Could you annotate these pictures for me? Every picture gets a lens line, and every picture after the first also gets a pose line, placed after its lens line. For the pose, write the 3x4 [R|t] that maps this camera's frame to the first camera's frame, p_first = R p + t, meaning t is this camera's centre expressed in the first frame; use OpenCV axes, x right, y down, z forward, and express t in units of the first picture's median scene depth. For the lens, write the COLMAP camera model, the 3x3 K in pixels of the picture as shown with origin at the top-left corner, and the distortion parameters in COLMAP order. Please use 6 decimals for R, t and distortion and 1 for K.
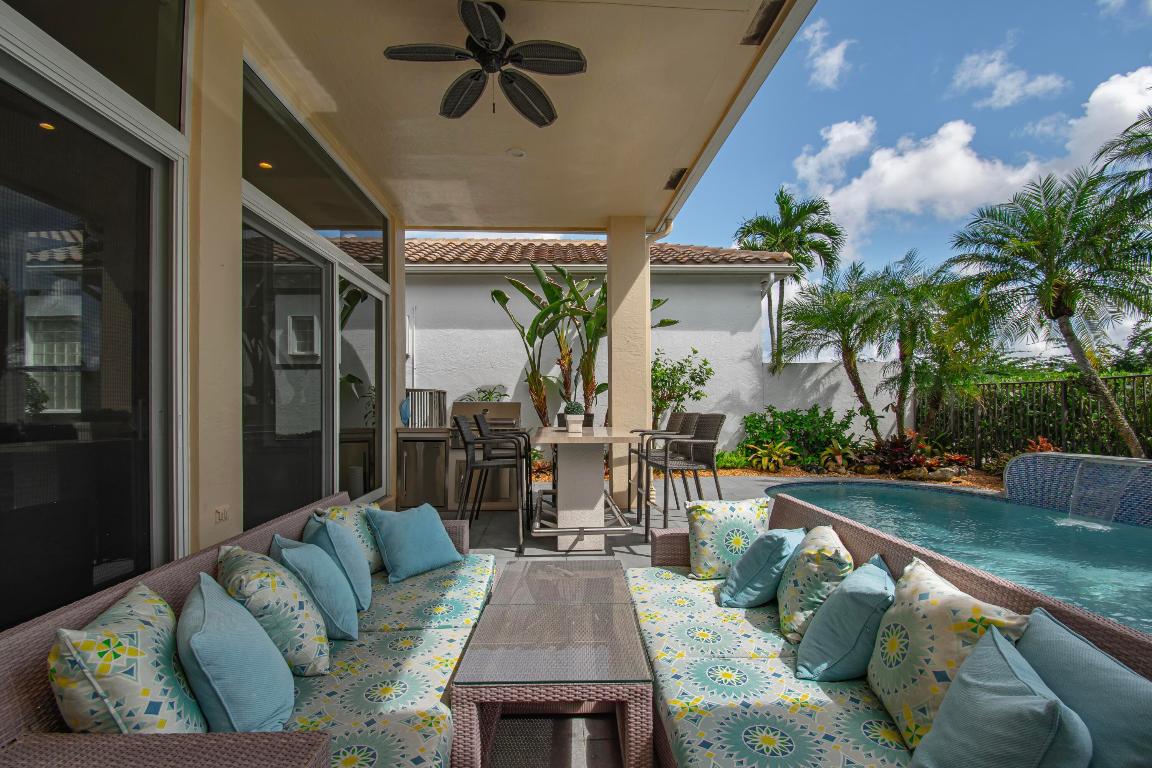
lens RADIAL K [[514.6, 0, 580.1], [0, 514.6, 395.5], [0, 0, 1]] dist [0.010808, -0.019870]
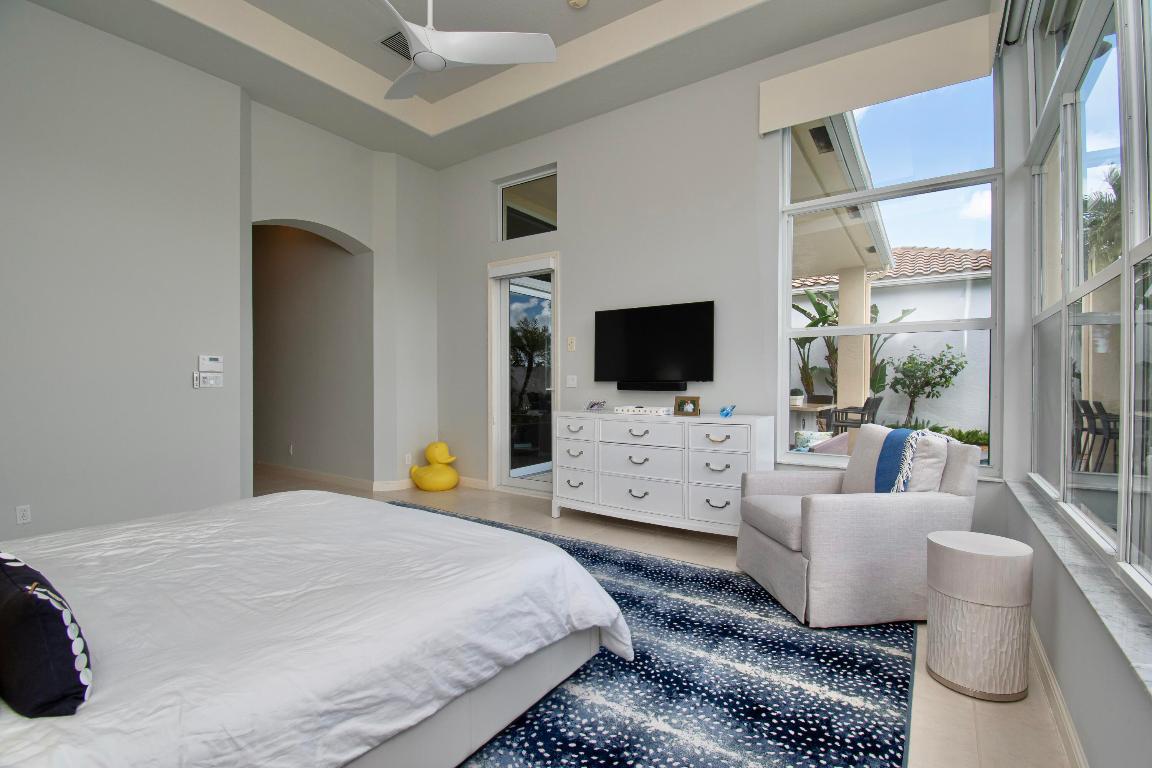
lens RADIAL K [[508.1, 0, 582.9], [0, 508.1, 386.7], [0, 0, 1]] dist [0.009647, -0.018818]
pose [[0.791850, 0.017677, -0.610460, 0.317271], [-0.004870, 0.999732, 0.022632, -0.017895], [0.610696, -0.014948, 0.791724, -0.560851]]
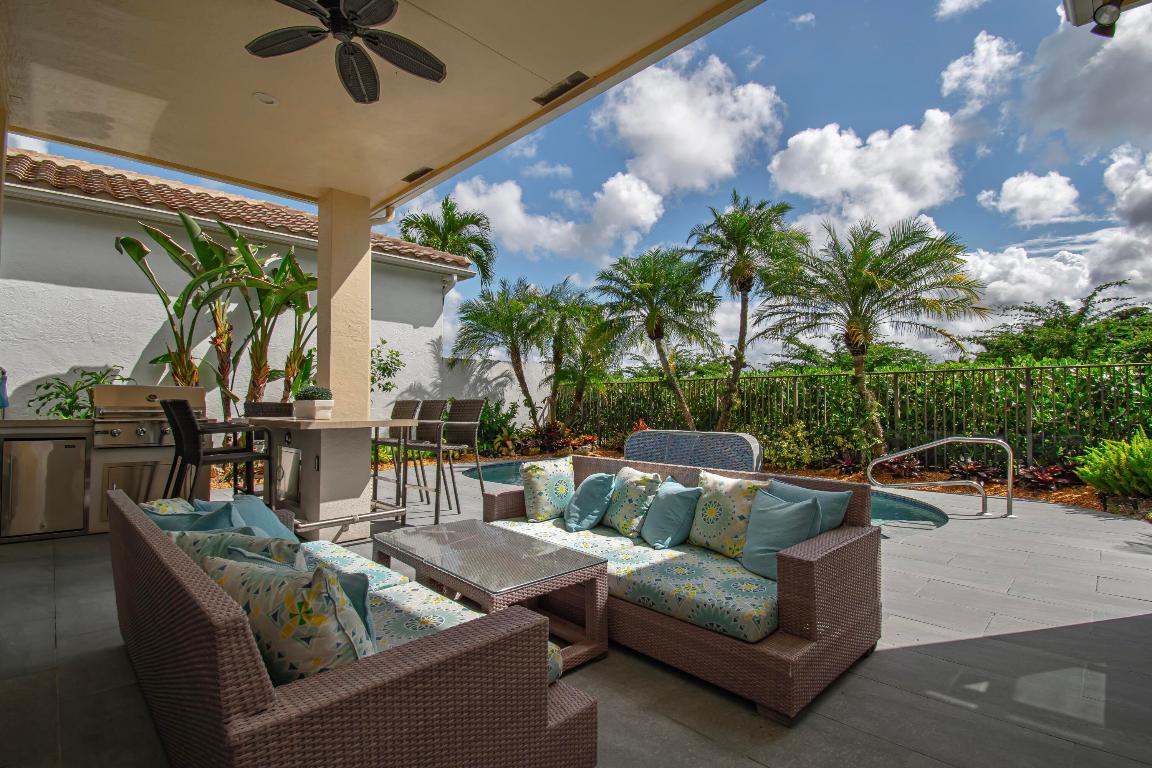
lens RADIAL K [[536.9, 0, 595.5], [0, 536.9, 384.6], [0, 0, 1]] dist [0.014051, -0.022759]
pose [[0.737138, 0.026551, 0.675221, -0.191017], [-0.015179, 0.999626, -0.022736, 0.015015], [-0.675572, 0.006510, 0.737265, -0.026642]]
